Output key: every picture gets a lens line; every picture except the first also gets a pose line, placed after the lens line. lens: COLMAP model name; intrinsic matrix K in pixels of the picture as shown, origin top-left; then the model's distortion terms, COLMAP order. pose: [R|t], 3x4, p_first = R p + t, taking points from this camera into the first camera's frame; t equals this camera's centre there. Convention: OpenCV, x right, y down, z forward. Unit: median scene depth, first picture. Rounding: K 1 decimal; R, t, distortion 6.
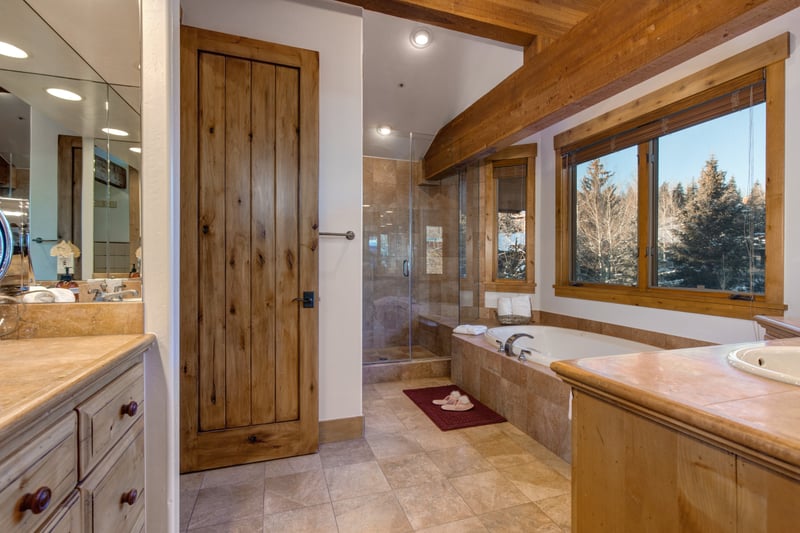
lens RADIAL K [[382.8, 0, 403.9], [0, 382.8, 264.8], [0, 0, 1]] dist [-0.005790, -0.000142]
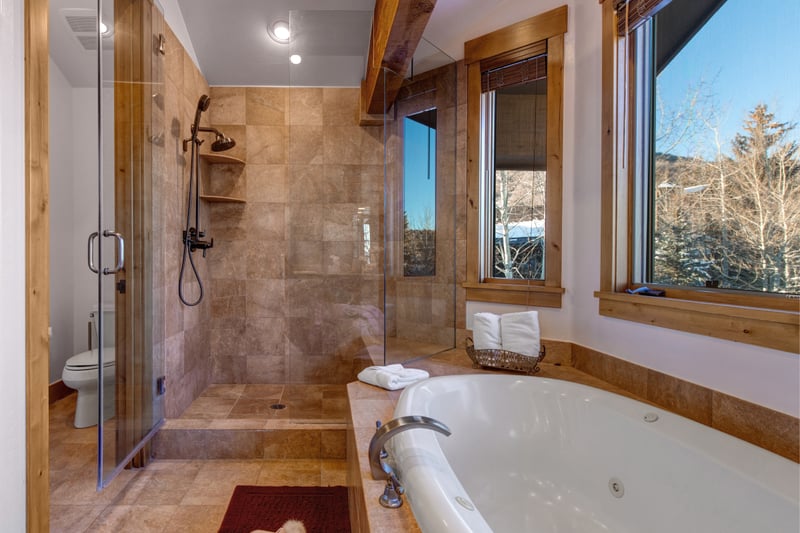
lens RADIAL K [[364.2, 0, 397.7], [0, 364.2, 270.1], [0, 0, 1]] dist [0.005510, -0.001687]
pose [[0.944853, 0.001021, -0.327495, 0.291461], [-0.000232, 0.999997, 0.002446, 0.024268], [0.327496, -0.002235, 0.944850, 0.472006]]
